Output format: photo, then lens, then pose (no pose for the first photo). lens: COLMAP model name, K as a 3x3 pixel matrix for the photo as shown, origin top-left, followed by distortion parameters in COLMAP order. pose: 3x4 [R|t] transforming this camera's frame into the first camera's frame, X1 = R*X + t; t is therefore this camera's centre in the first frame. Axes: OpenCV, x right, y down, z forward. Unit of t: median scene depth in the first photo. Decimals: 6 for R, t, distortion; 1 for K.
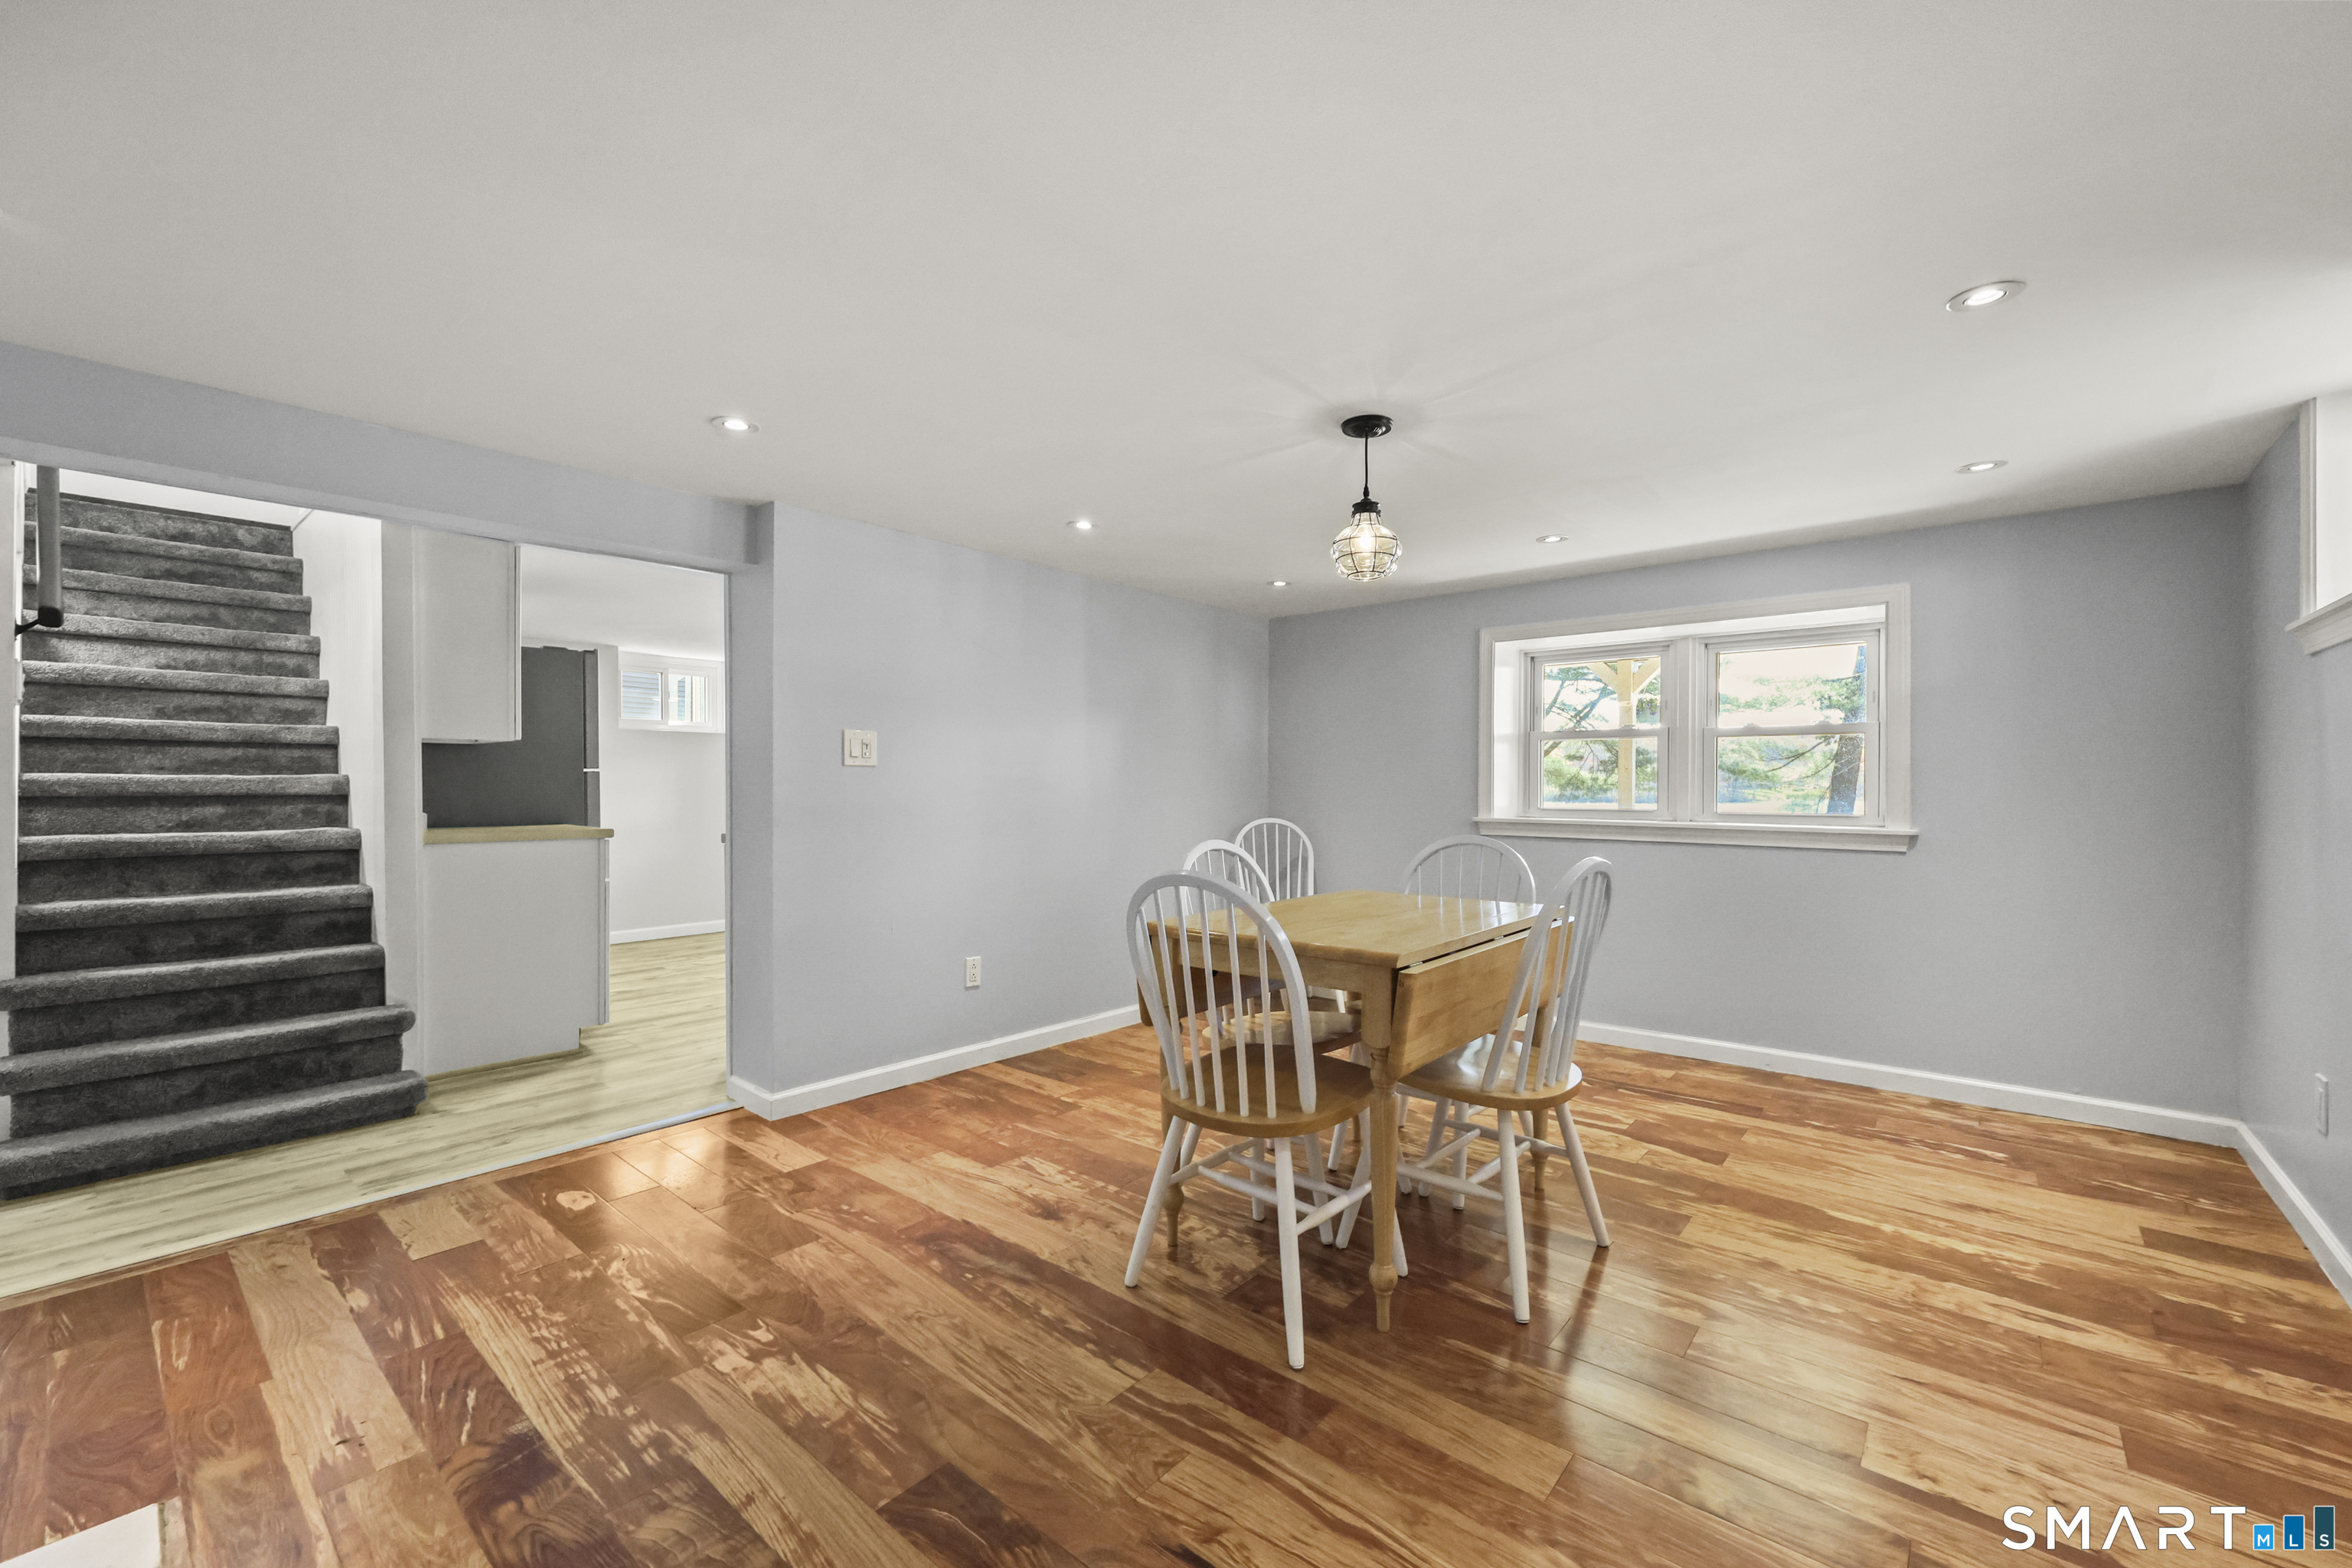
lens RADIAL K [[955.3, 0, 1176.0], [0, 955.3, 784.0], [0, 0, 1]] dist [0.001302, 0.000044]
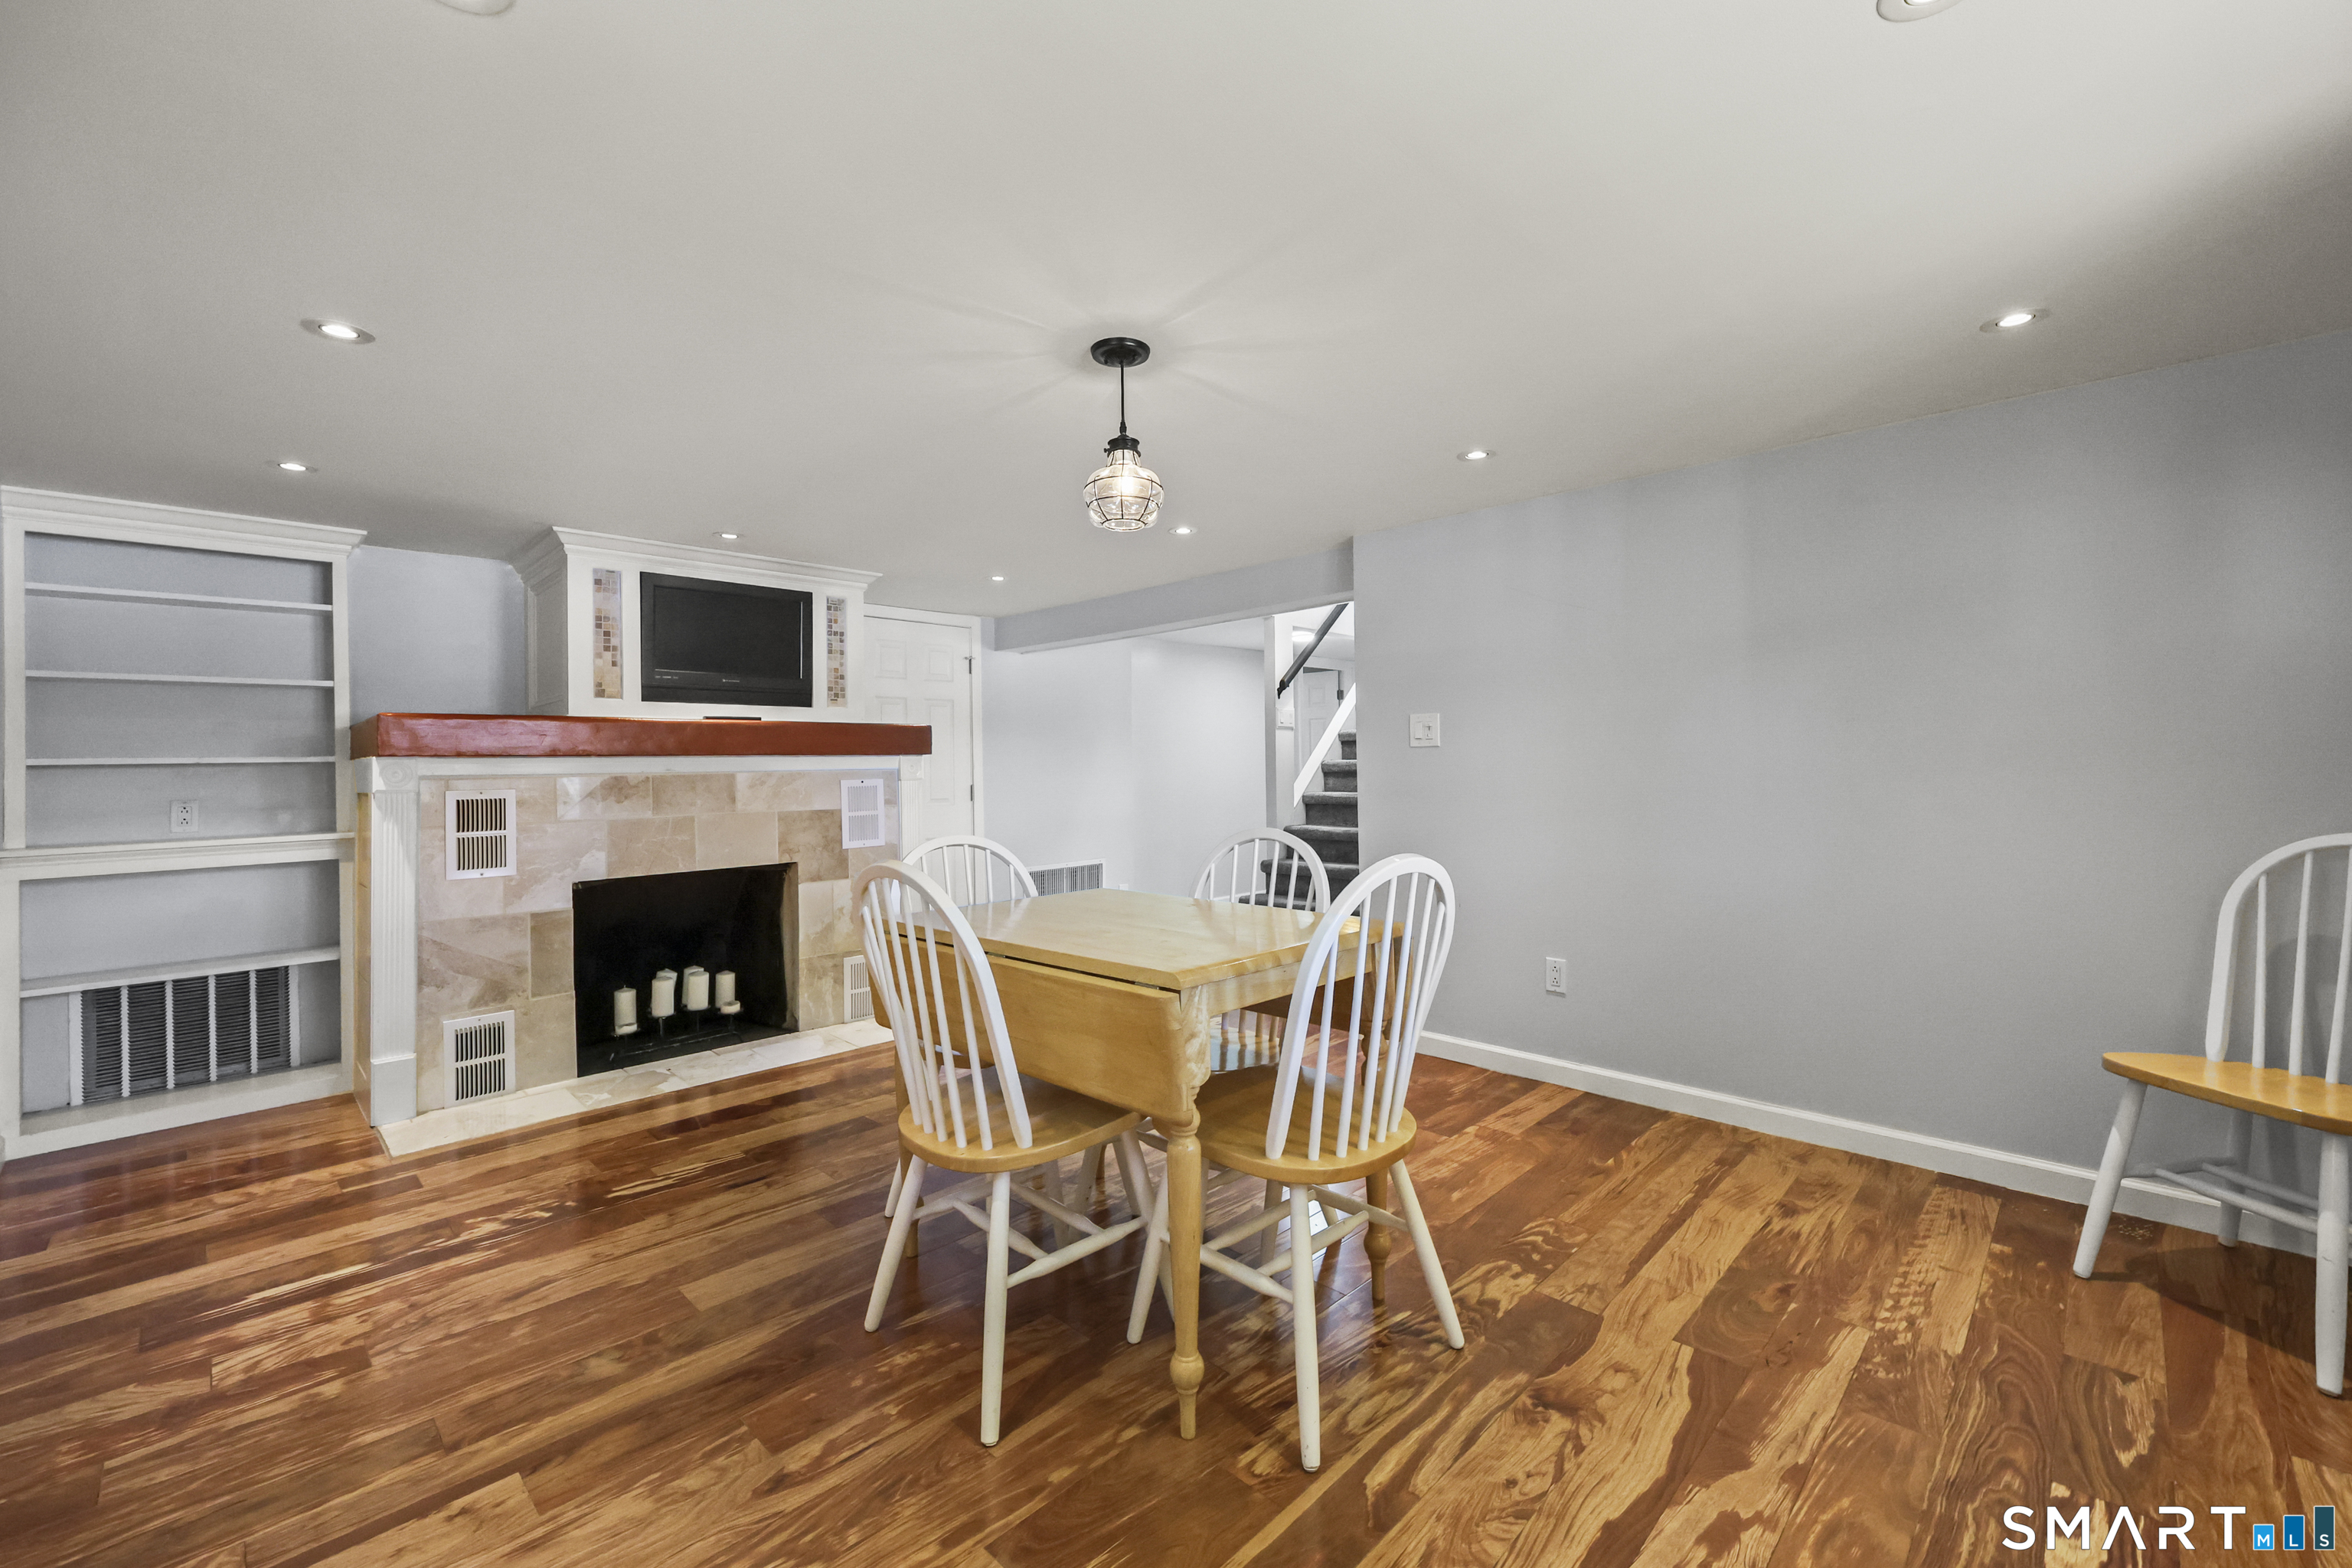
lens RADIAL K [[945.9, 0, 1189.0], [0, 945.9, 777.2], [0, 0, 1]] dist [0.000811, 0.000152]
pose [[-0.064339, 0.008336, -0.997893, 0.750357], [0.020819, 0.999759, 0.007009, 0.001484], [0.997711, -0.020325, -0.064497, 0.808722]]
